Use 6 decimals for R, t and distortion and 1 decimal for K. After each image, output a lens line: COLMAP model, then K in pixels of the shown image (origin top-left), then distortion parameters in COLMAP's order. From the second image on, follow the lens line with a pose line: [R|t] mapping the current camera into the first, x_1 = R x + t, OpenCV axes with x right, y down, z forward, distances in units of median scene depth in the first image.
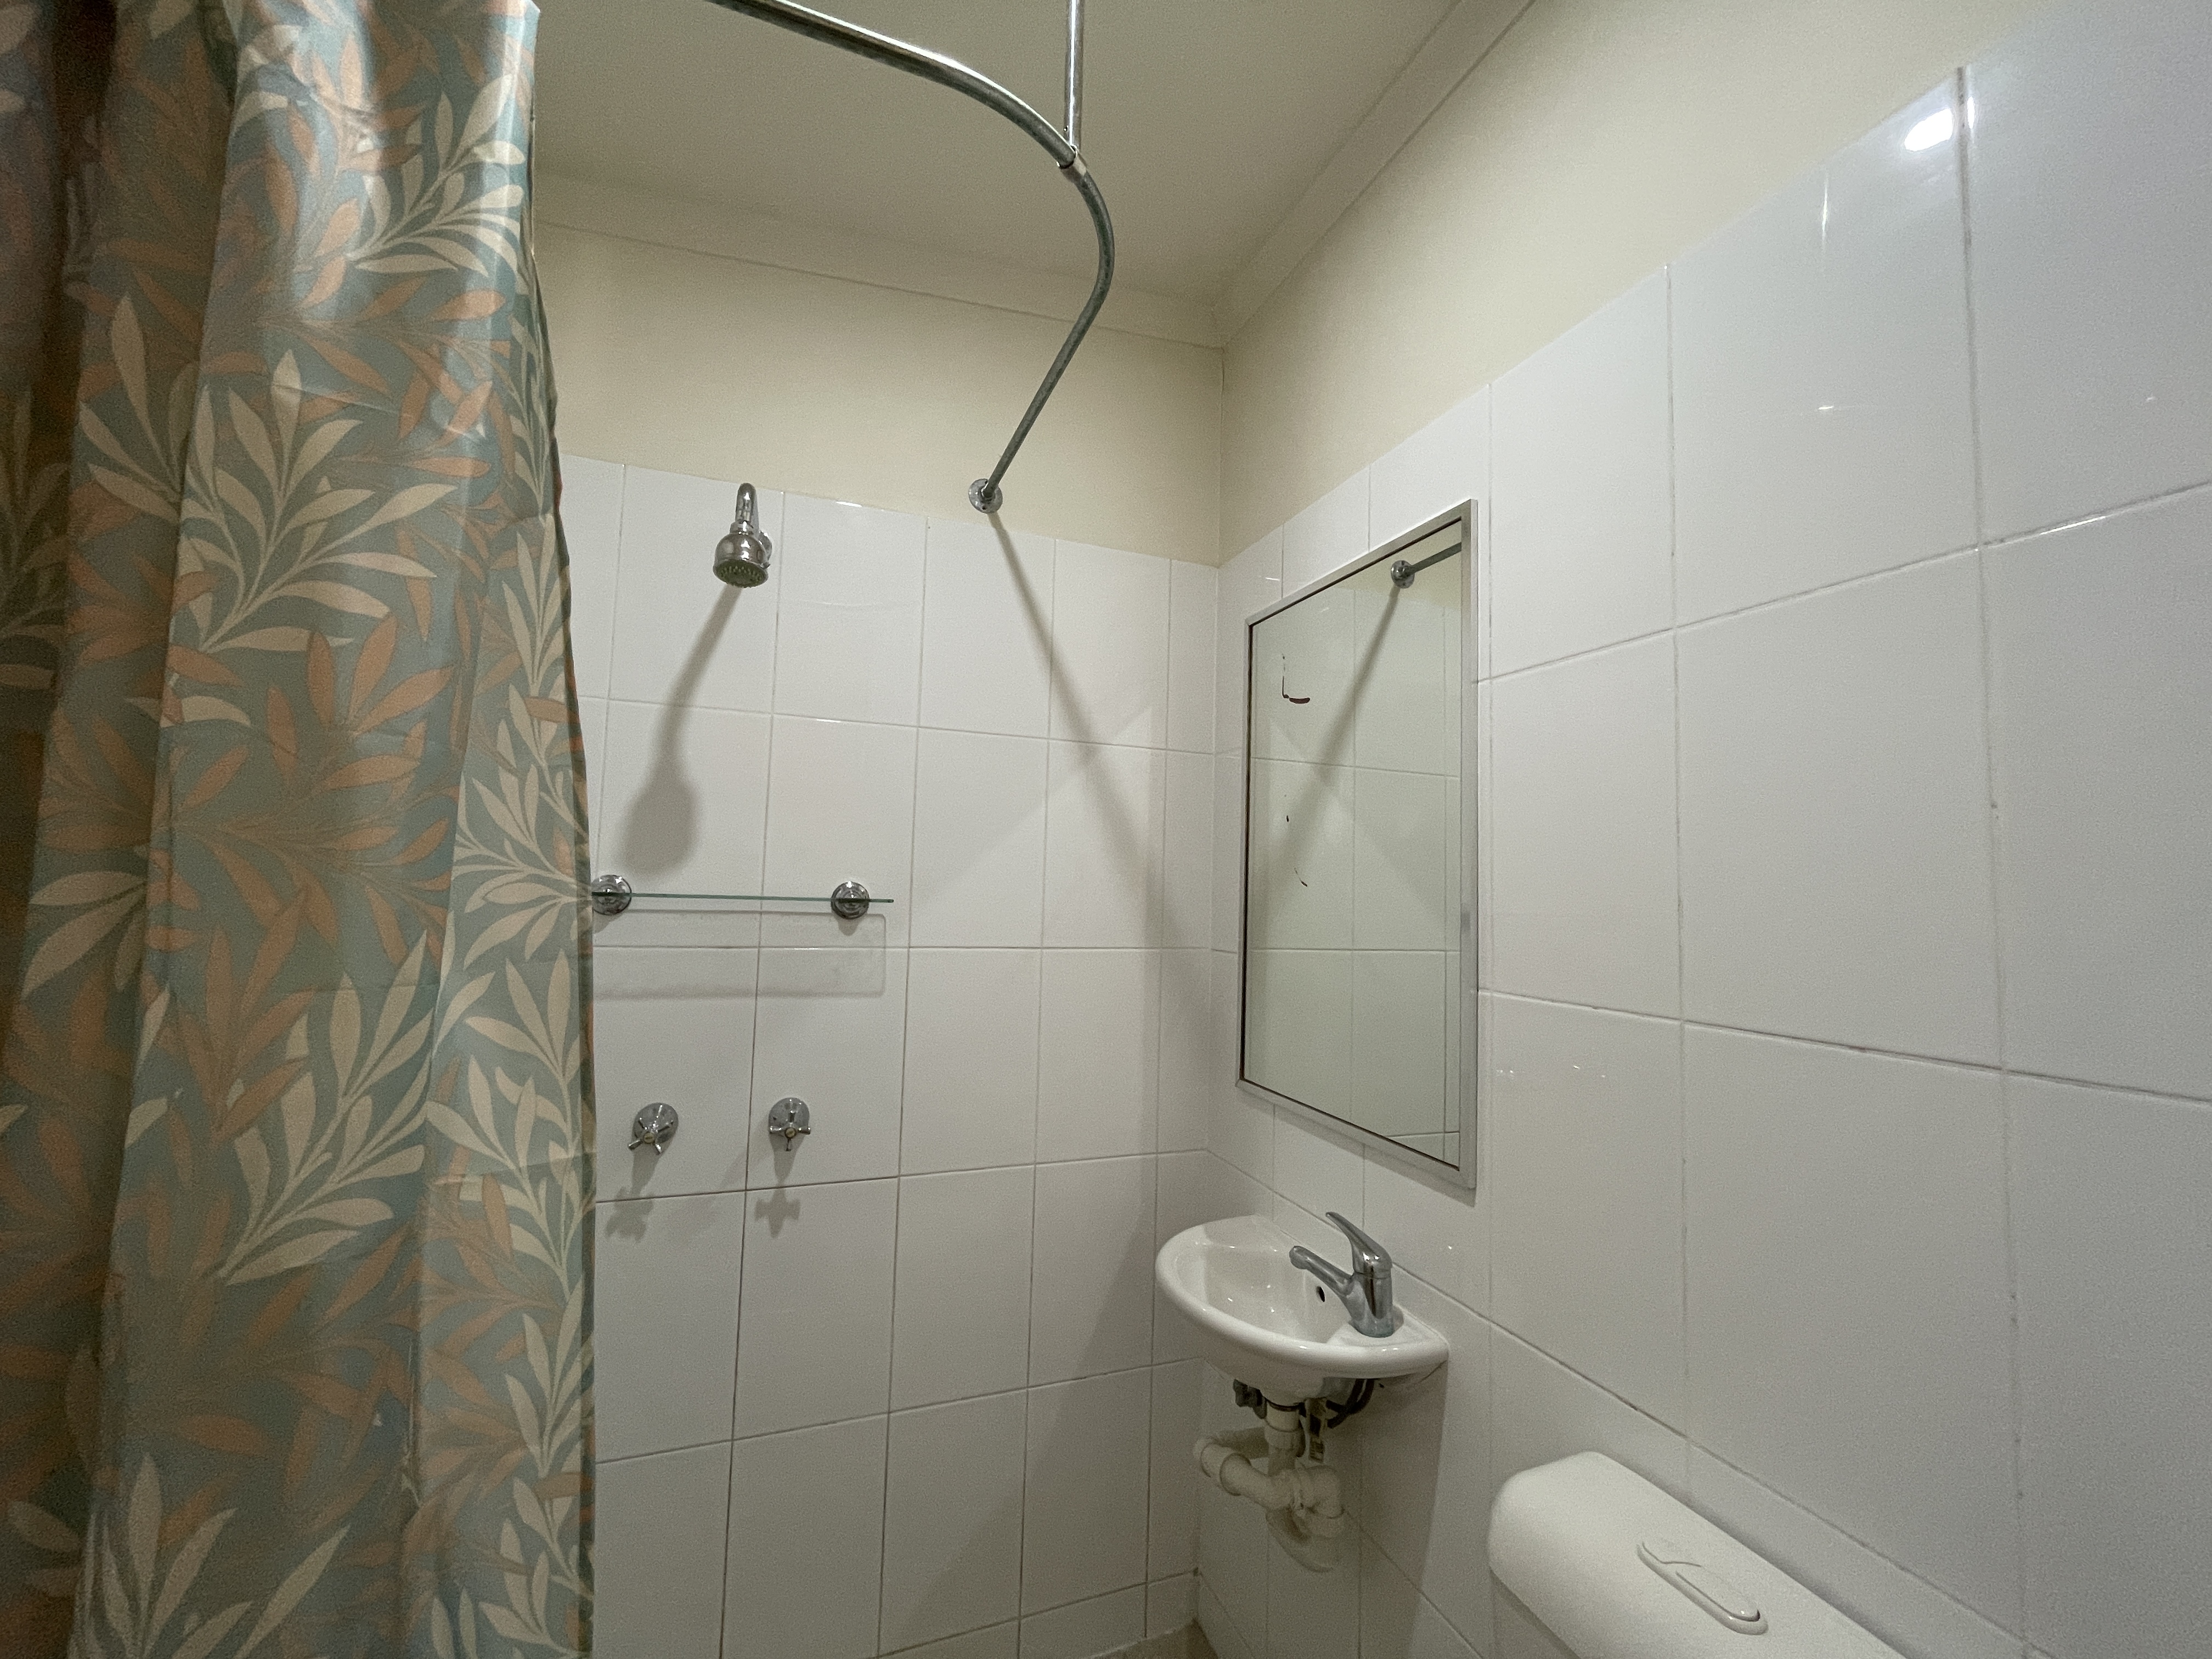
lens RADIAL K [[891.5, 0, 1106.0], [0, 891.5, 829.5], [0, 0, 1]] dist [-0.000860, -0.000140]
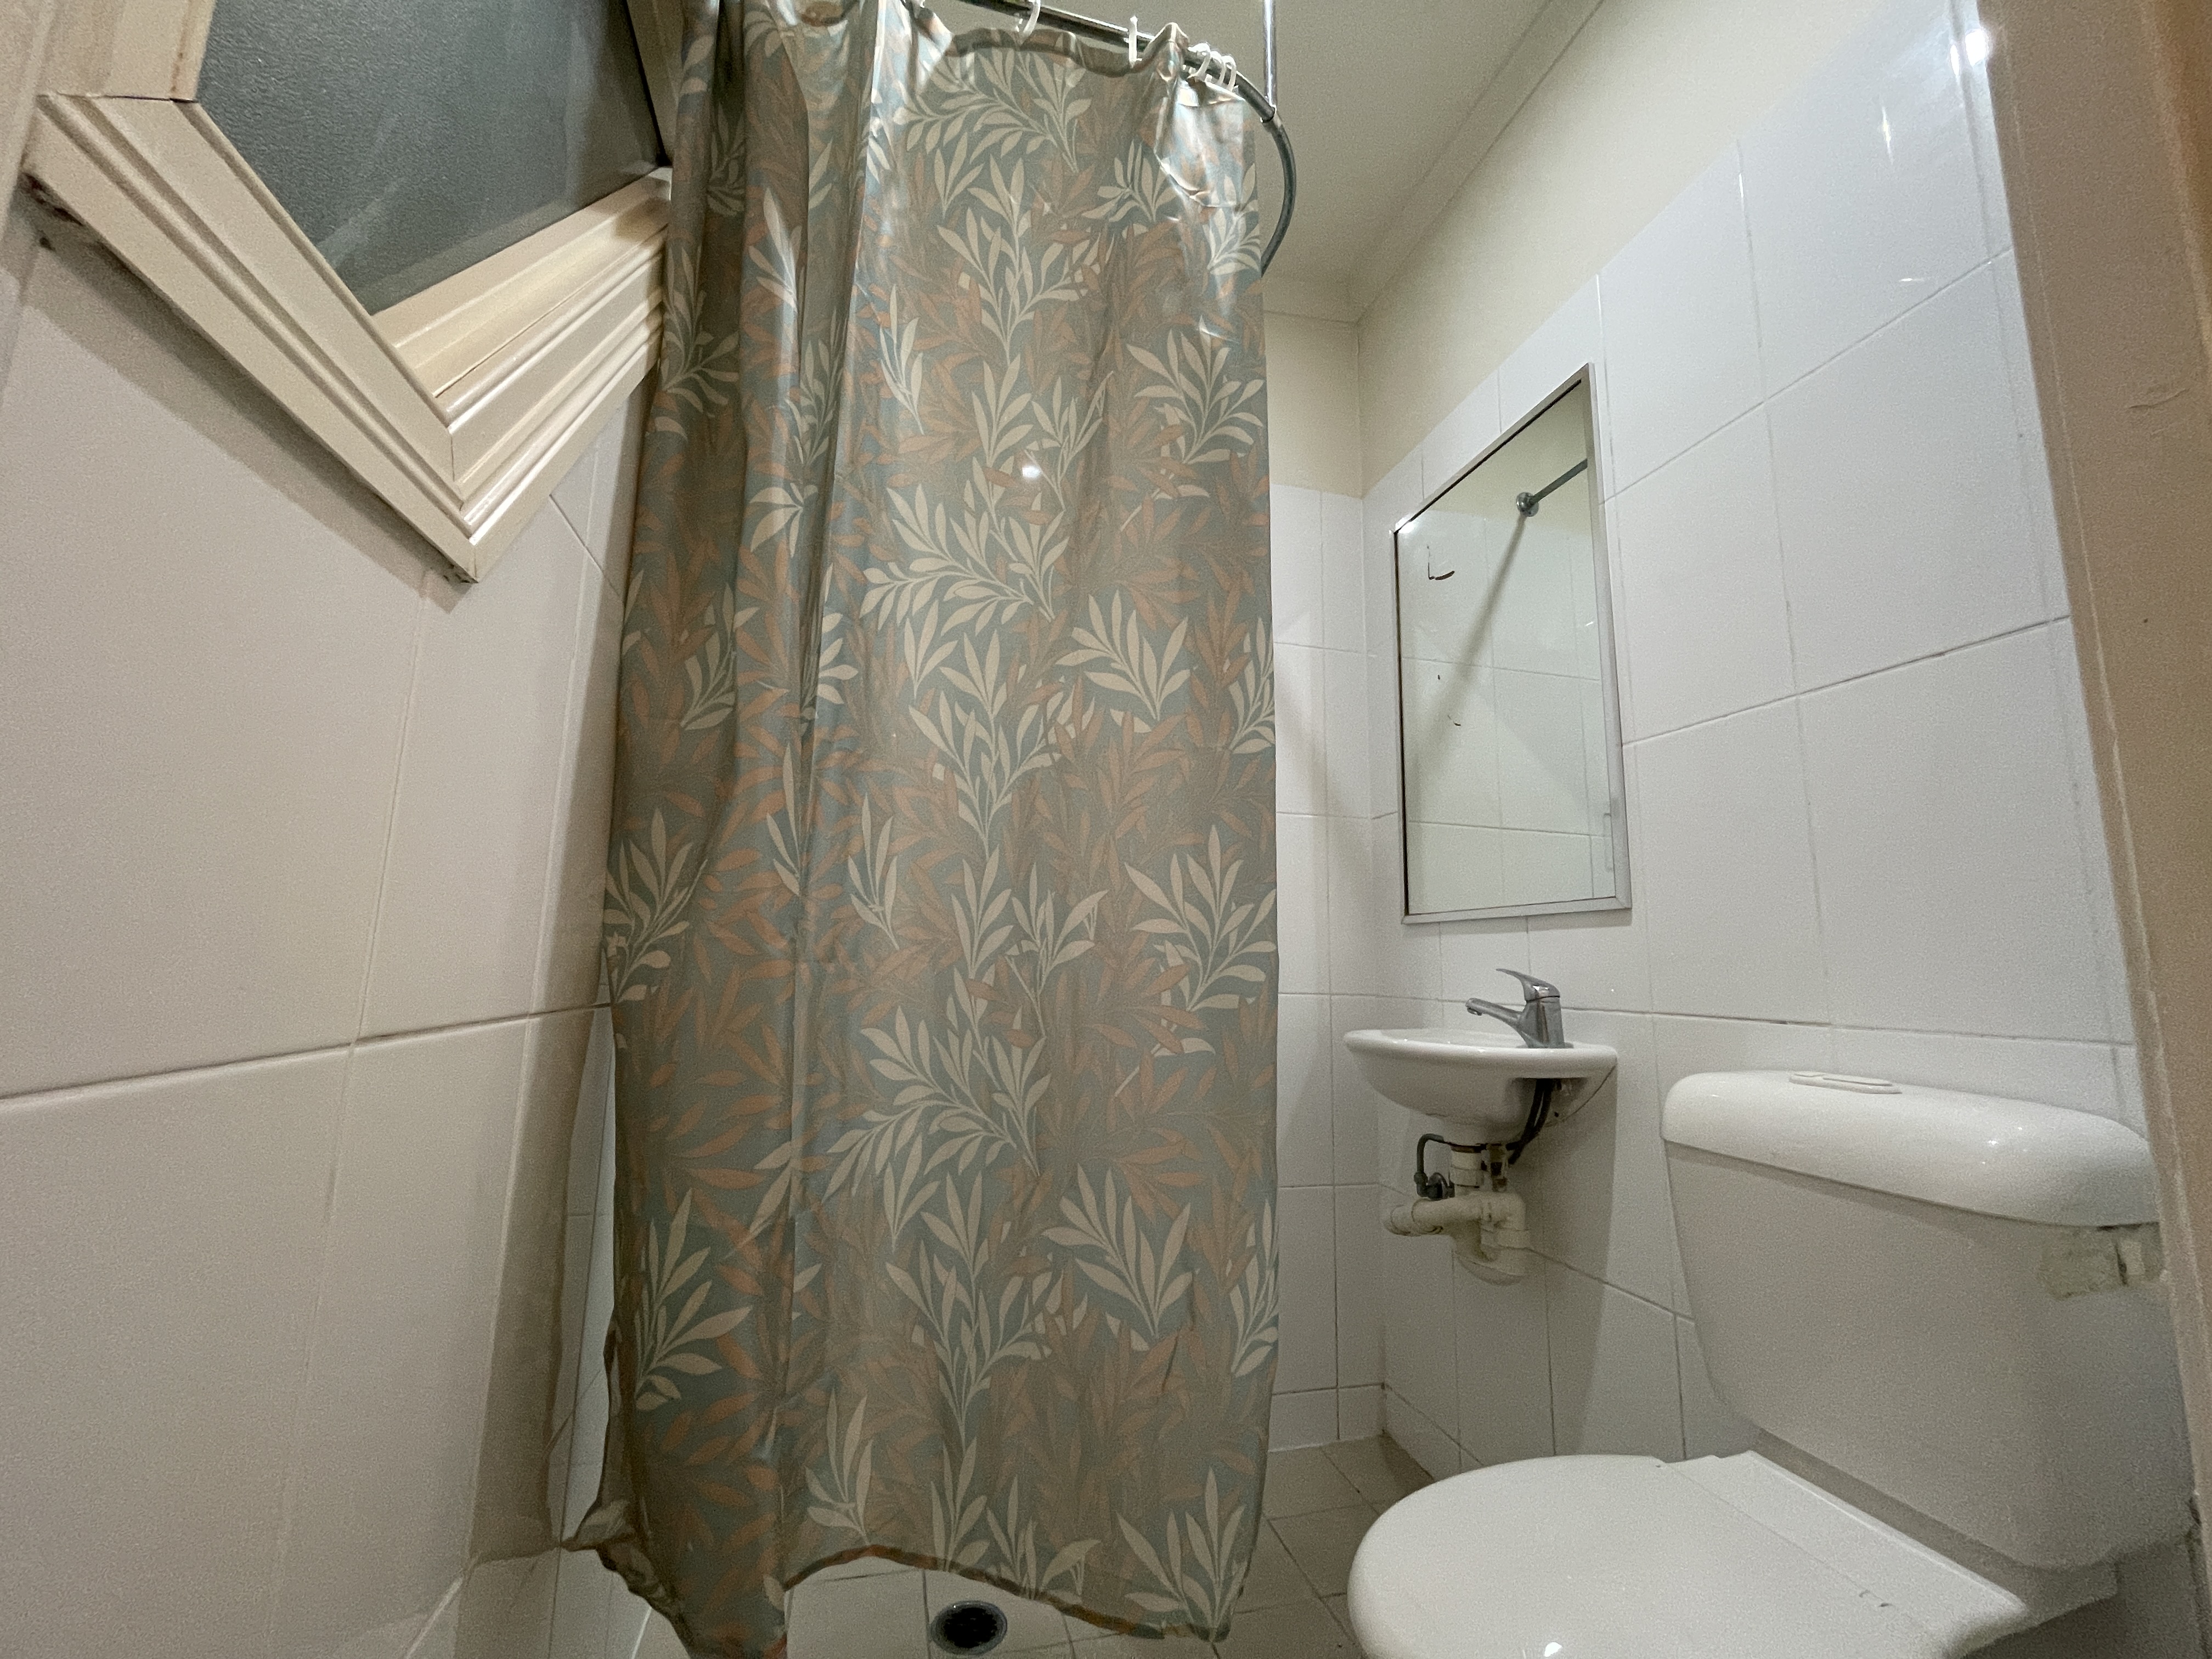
lens RADIAL K [[873.1, 0, 1041.8], [0, 873.1, 829.0], [0, 0, 1]] dist [-0.000424, 0.000023]
pose [[0.981343, -0.029861, -0.189933, -0.118941], [0.011485, 0.995206, -0.097122, 0.341688], [0.191923, 0.093128, 0.976981, -0.268209]]
